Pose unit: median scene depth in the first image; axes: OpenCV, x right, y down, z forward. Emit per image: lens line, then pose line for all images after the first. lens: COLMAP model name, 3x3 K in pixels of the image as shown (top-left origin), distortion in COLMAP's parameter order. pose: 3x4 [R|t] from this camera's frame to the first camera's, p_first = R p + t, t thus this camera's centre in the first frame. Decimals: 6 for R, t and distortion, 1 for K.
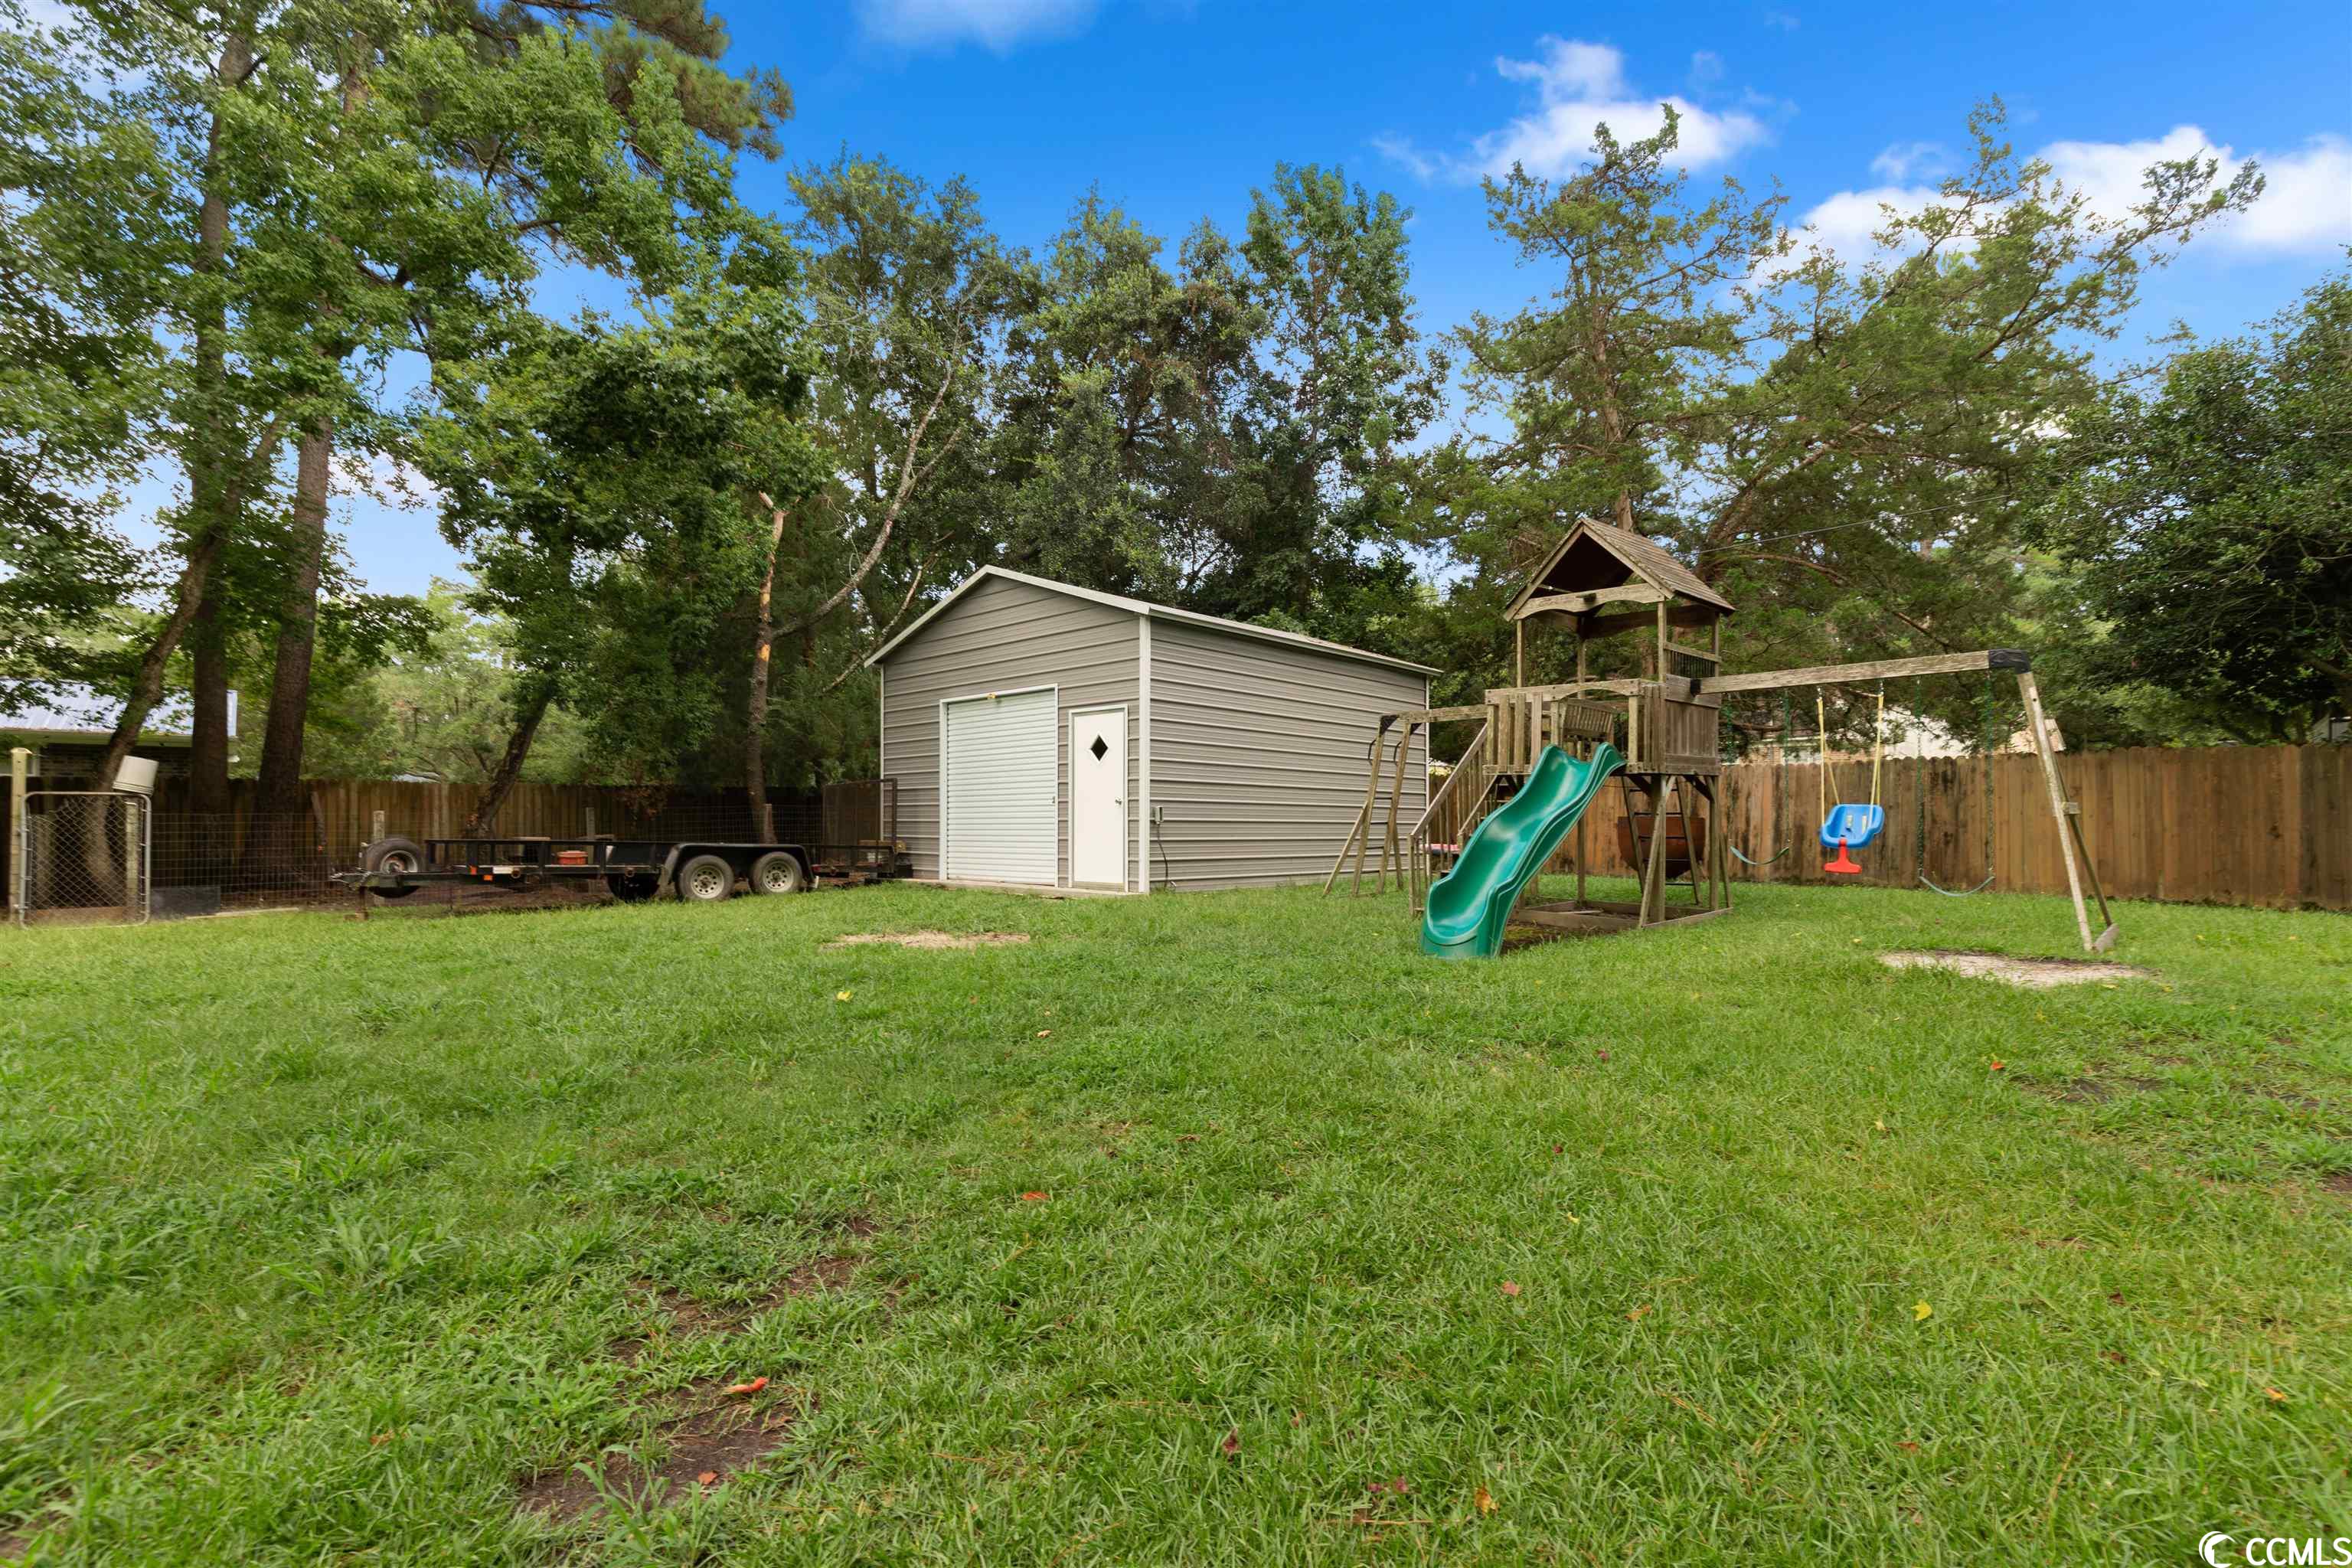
lens RADIAL K [[1065.1, 0, 1190.4], [0, 1065.1, 800.0], [0, 0, 1]] dist [0.001252, 0.000304]
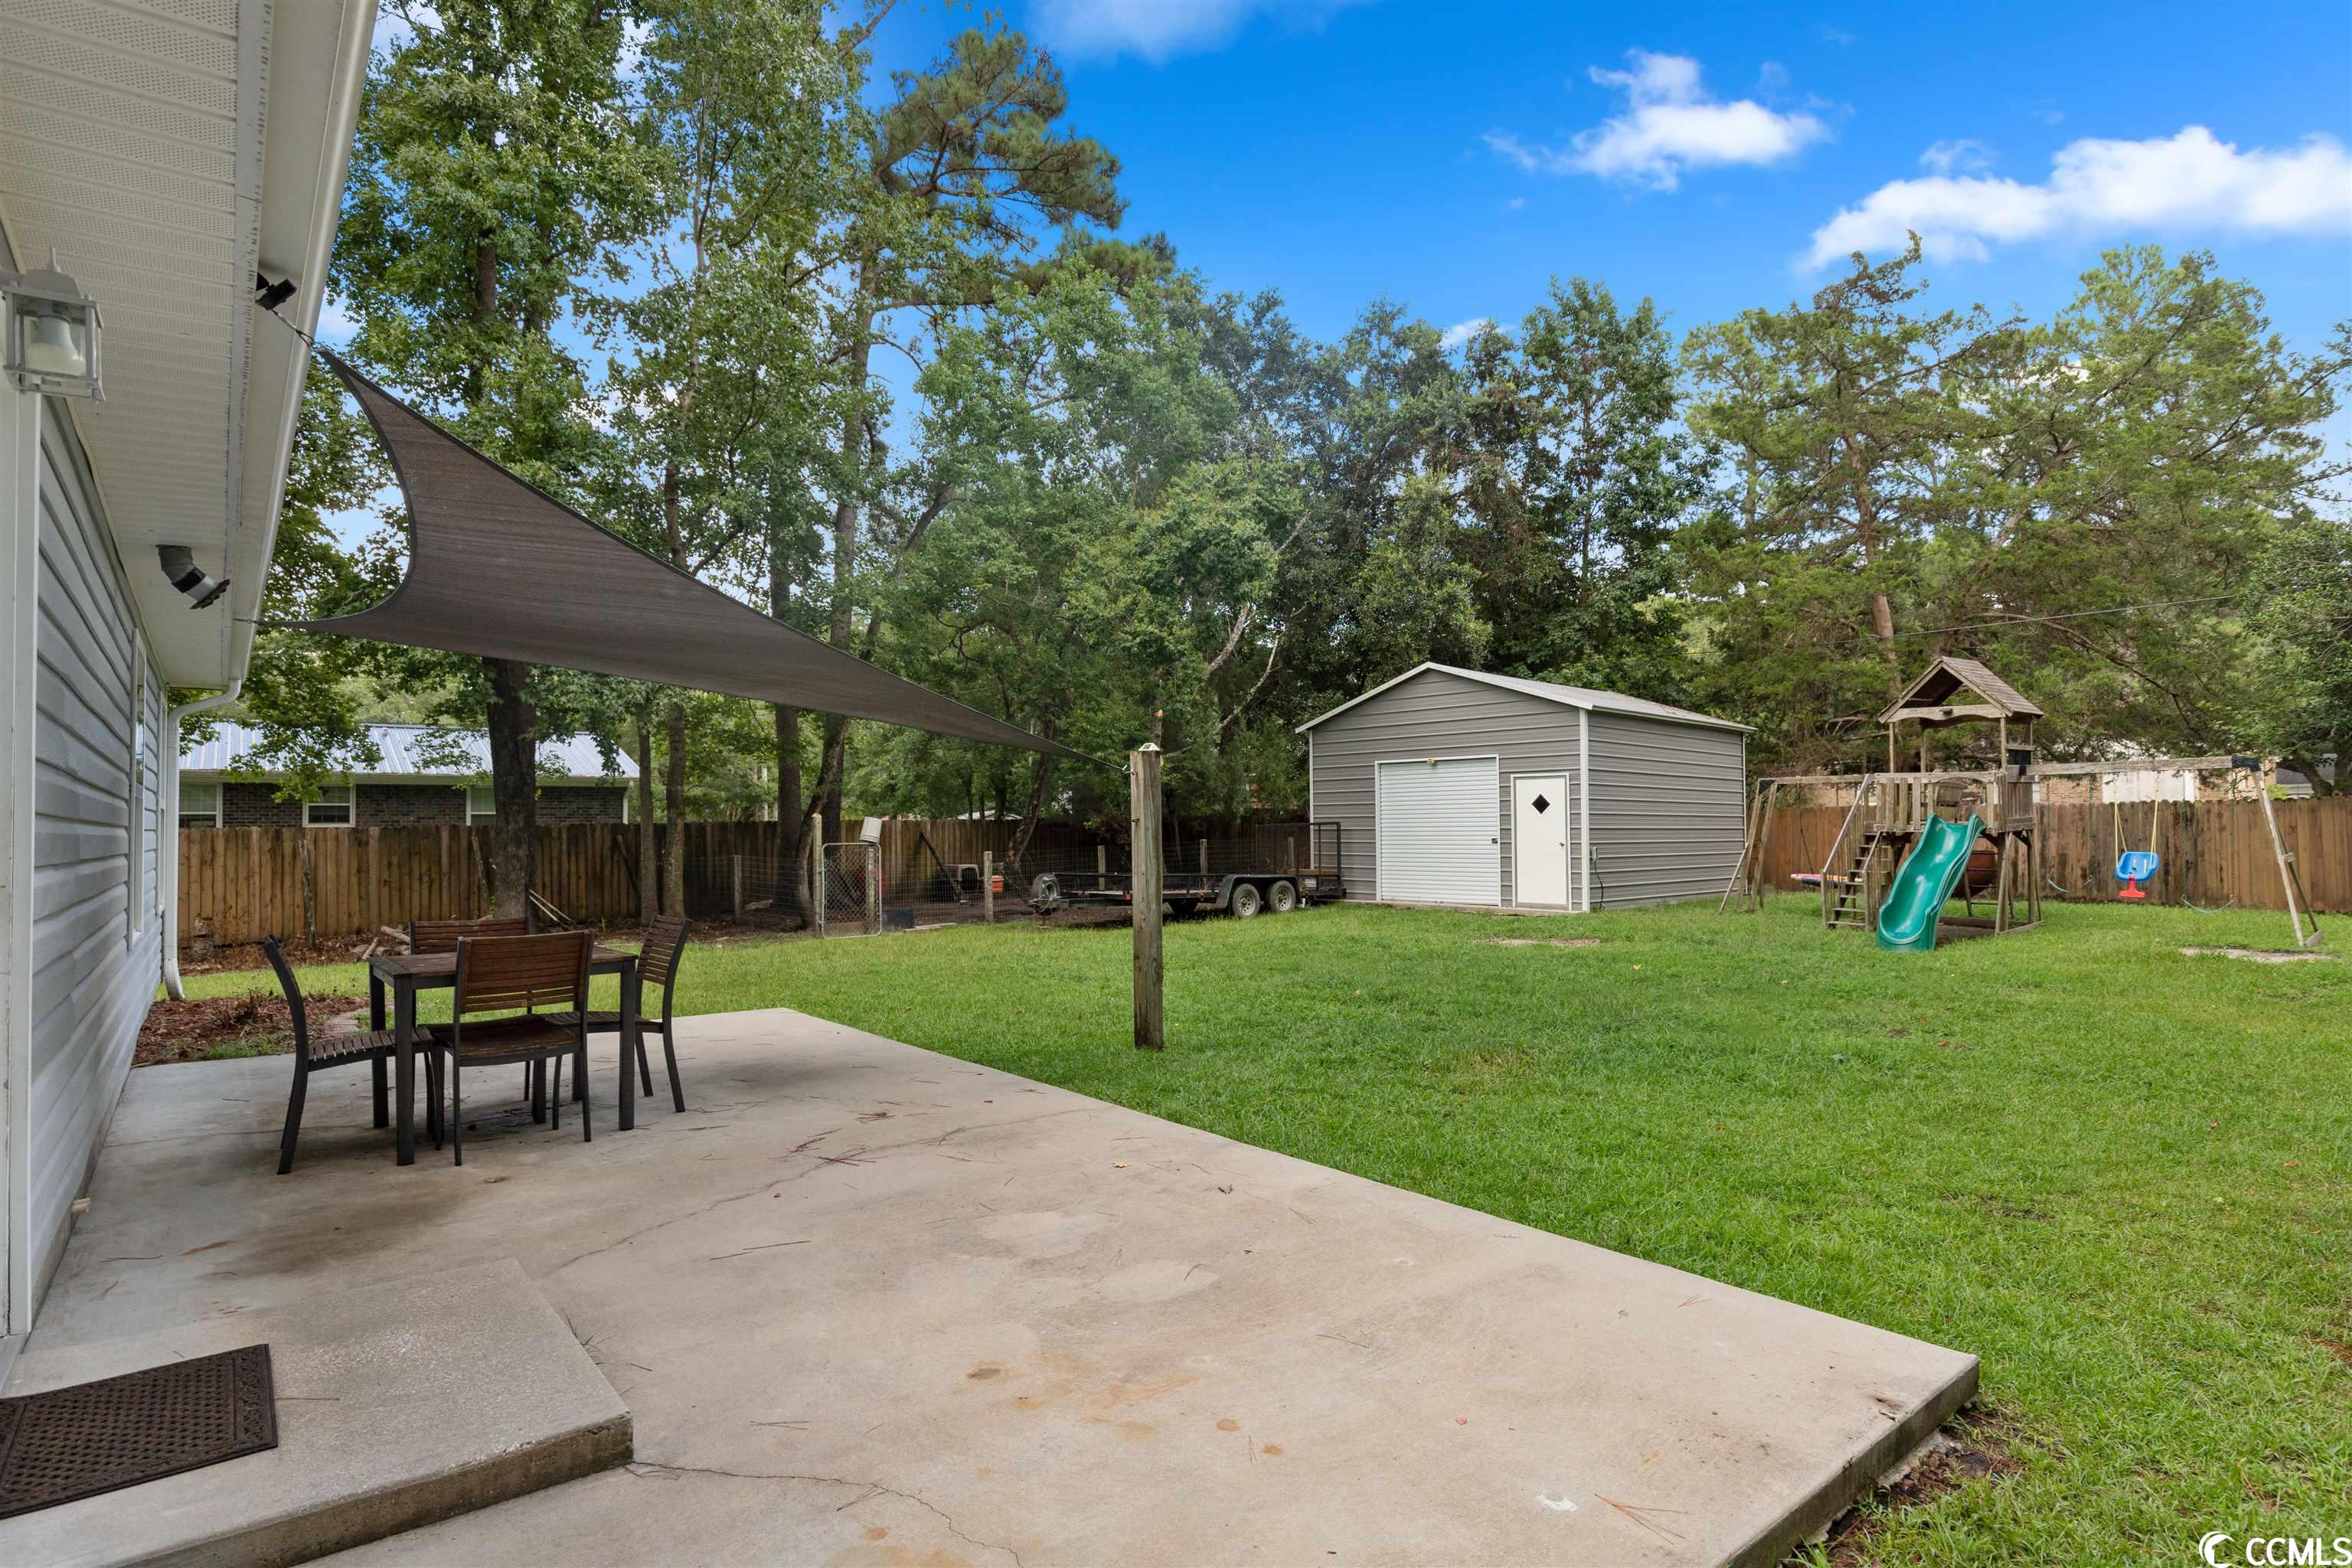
lens RADIAL K [[1189.1, 0, 1176.0], [0, 1189.1, 784.0], [0, 0, 1]] dist [-0.015012, -0.000414]
pose [[0.997671, -0.008010, -0.067734, -0.454763], [0.007088, 0.999879, -0.013839, -0.057729], [0.067836, 0.013326, 0.997607, -0.549589]]
